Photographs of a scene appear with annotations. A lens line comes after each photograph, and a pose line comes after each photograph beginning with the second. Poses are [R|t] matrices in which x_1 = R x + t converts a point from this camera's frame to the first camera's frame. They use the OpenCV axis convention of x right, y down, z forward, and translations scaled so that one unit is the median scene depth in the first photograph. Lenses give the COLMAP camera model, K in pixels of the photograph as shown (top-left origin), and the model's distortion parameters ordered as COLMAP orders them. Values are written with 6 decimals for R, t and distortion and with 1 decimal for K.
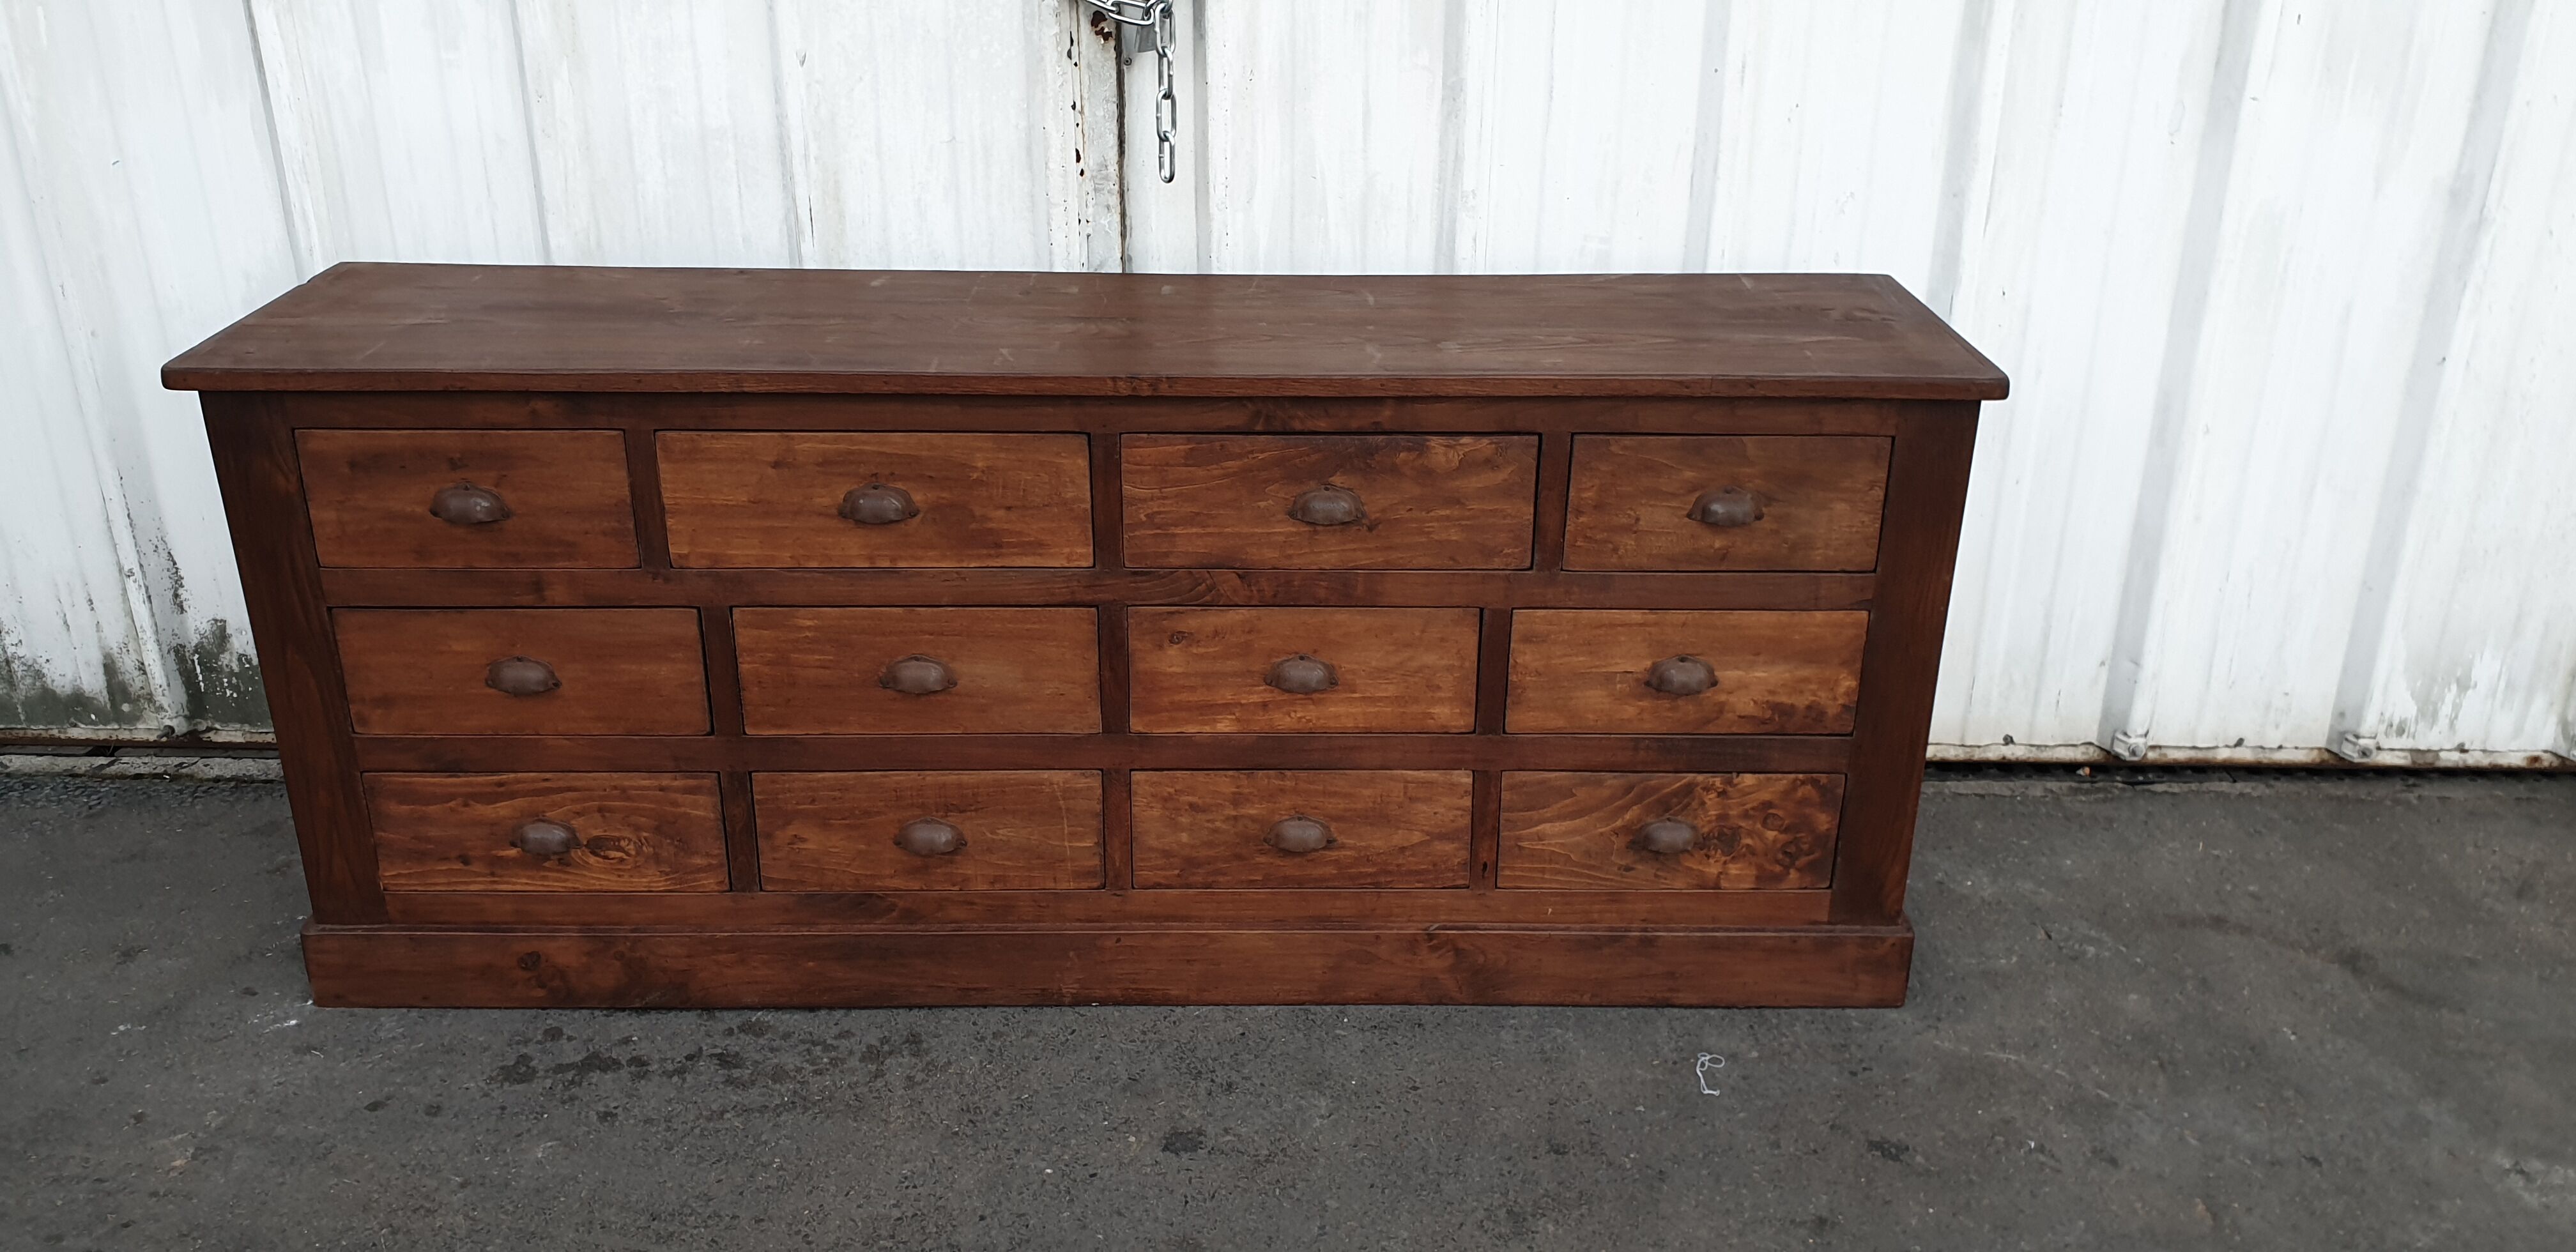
lens RADIAL K [[1993.6, 0, 1304.2], [0, 1993.6, 612.6], [0, 0, 1]] dist [-0.041165, 0.121774]
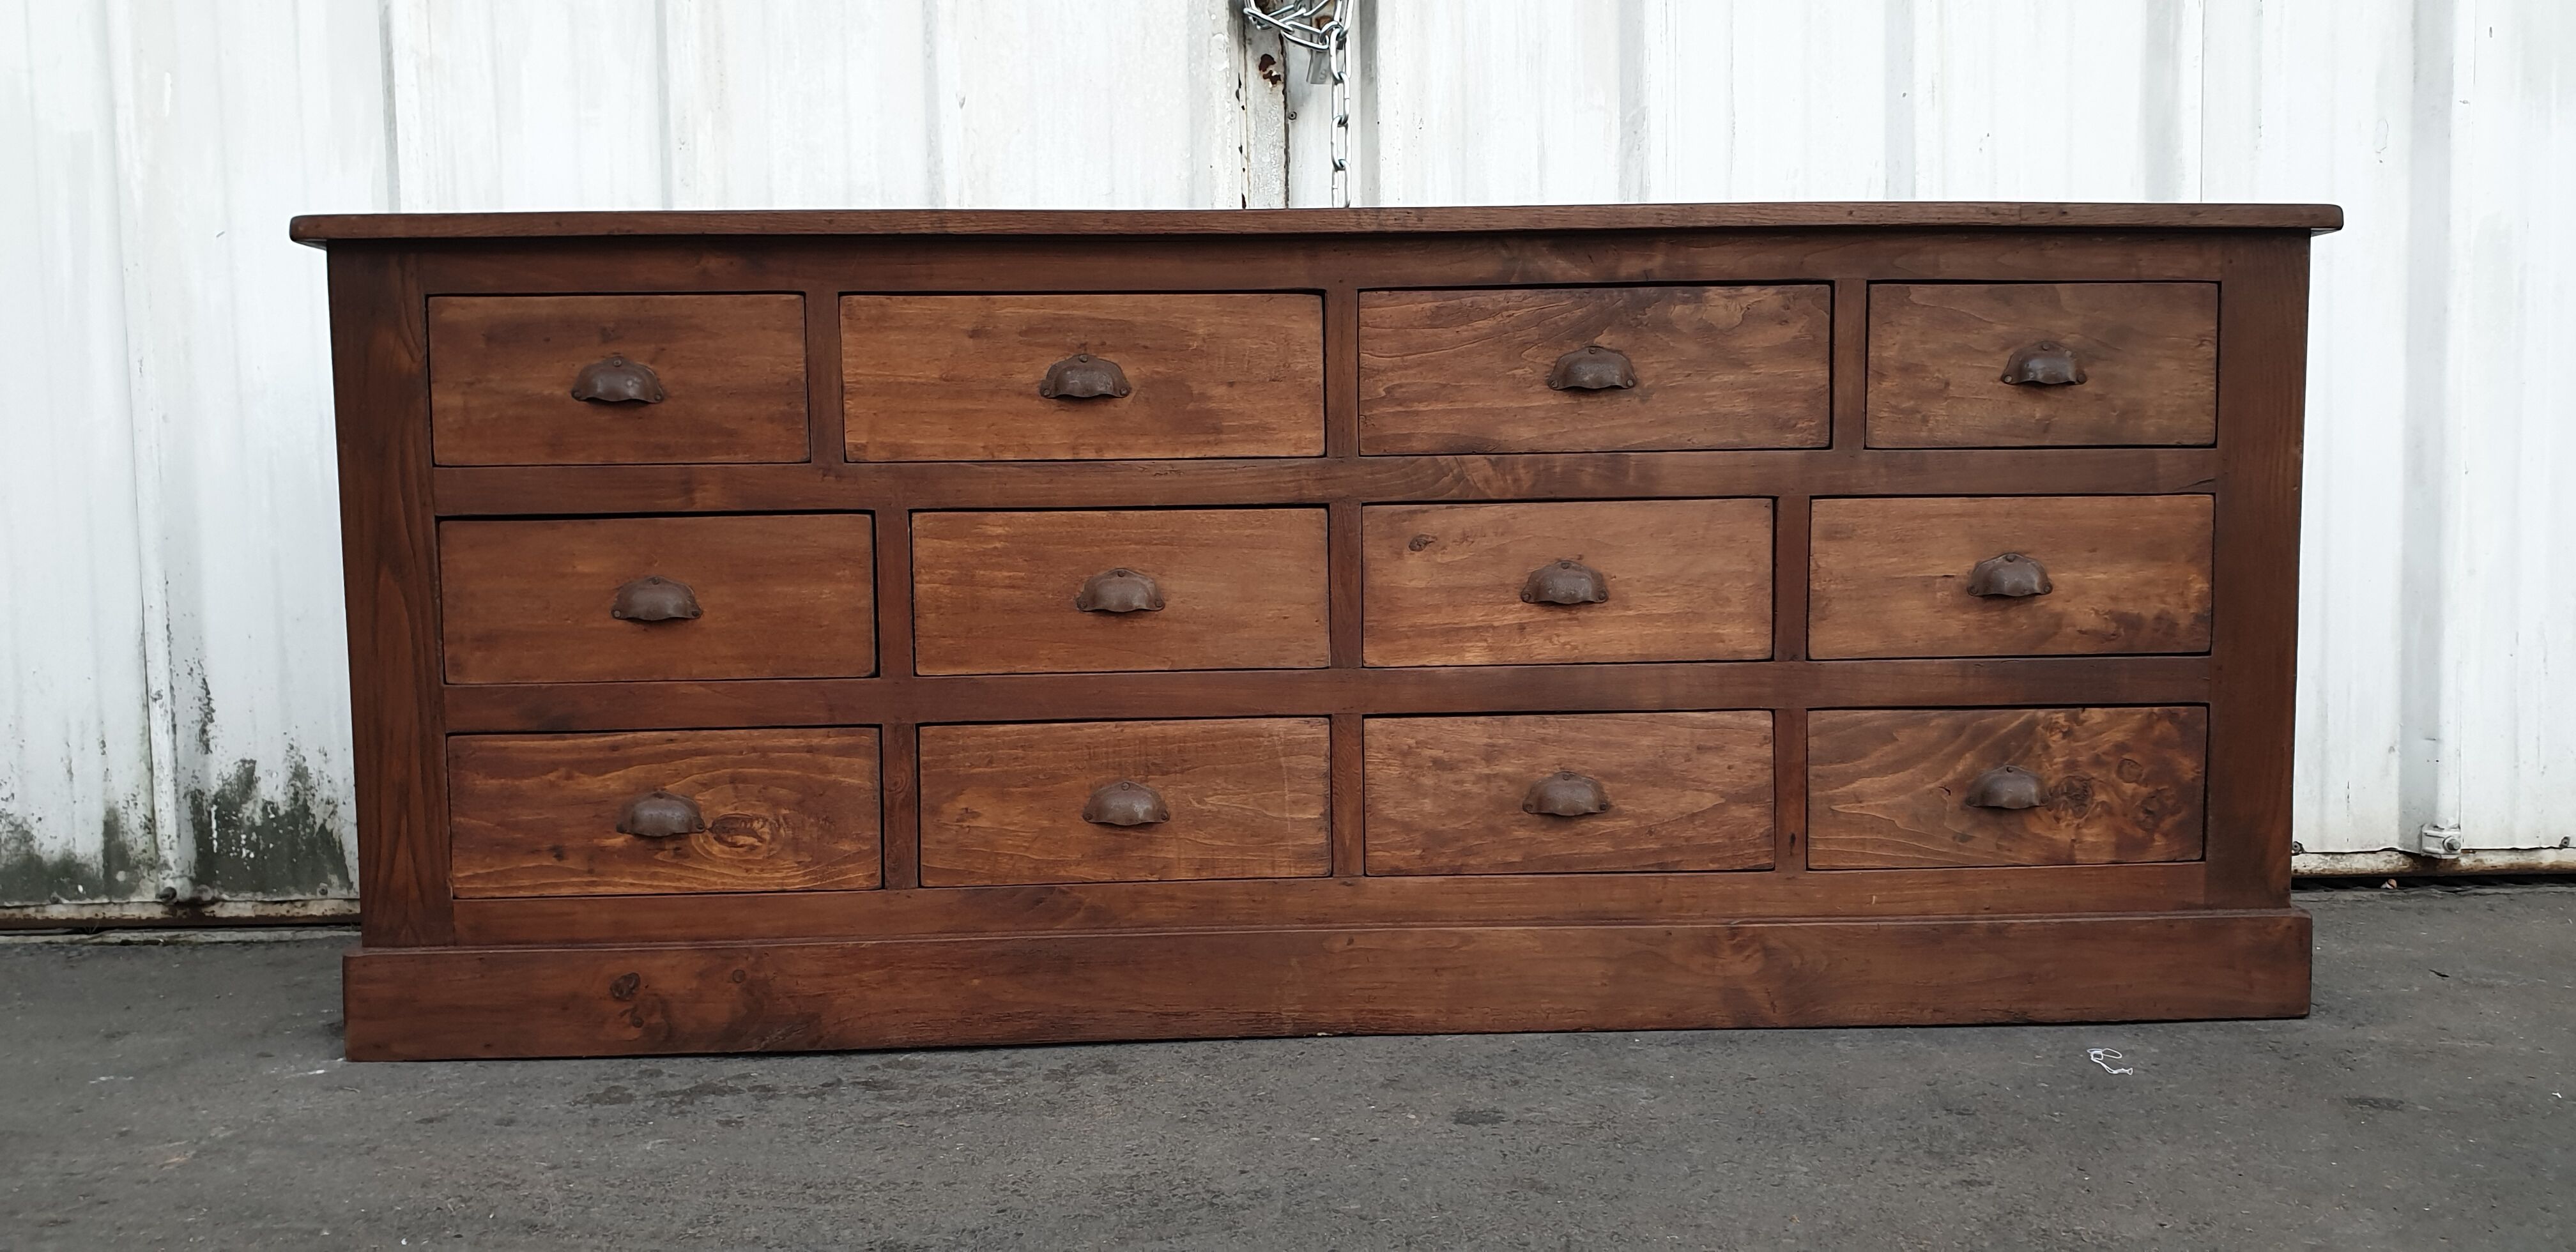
lens RADIAL K [[1975.4, 0, 1280.5], [0, 1975.4, 662.2], [0, 0, 1]] dist [0.008811, 0.035208]
pose [[0.999282, -0.028256, 0.025241, -0.142073], [0.034894, 0.945932, -0.322482, 0.320533], [-0.014764, 0.323132, 0.946239, 0.195489]]
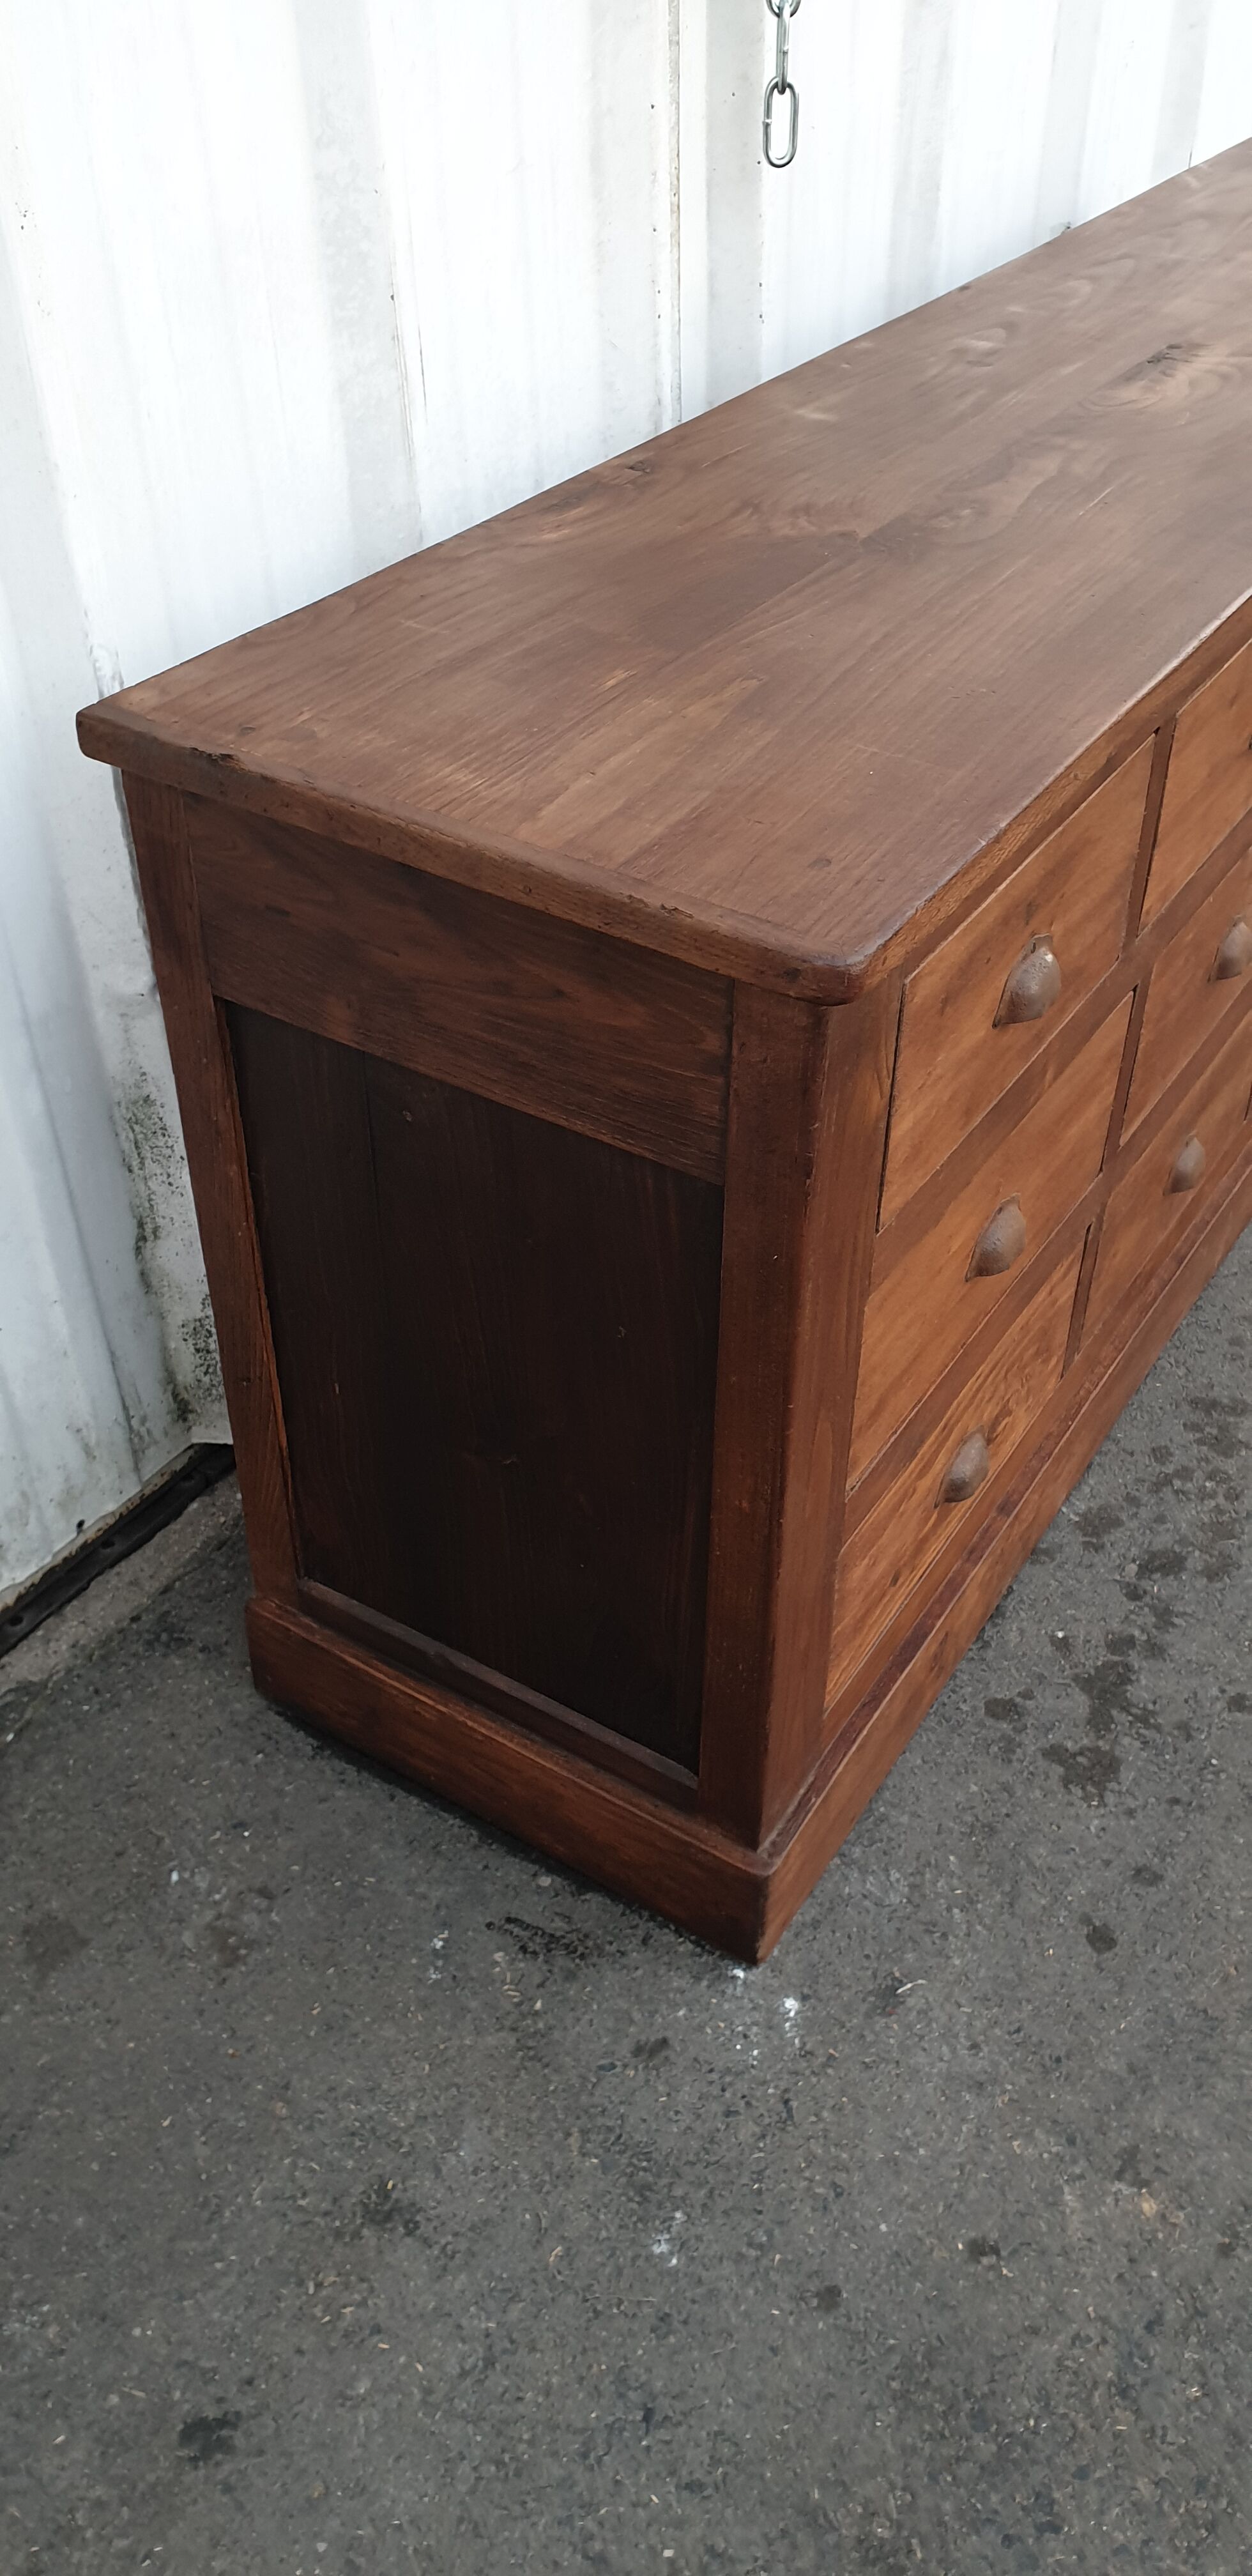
lens RADIAL K [[2004.2, 0, 661.4], [0, 2004.2, 1285.7], [0, 0, 1]] dist [0.017349, 0.010516]
pose [[0.544511, -0.536027, 0.645122, -0.791520], [0.326130, 0.843926, 0.425944, -0.225104], [-0.772753, -0.021537, 0.634341, 0.670544]]
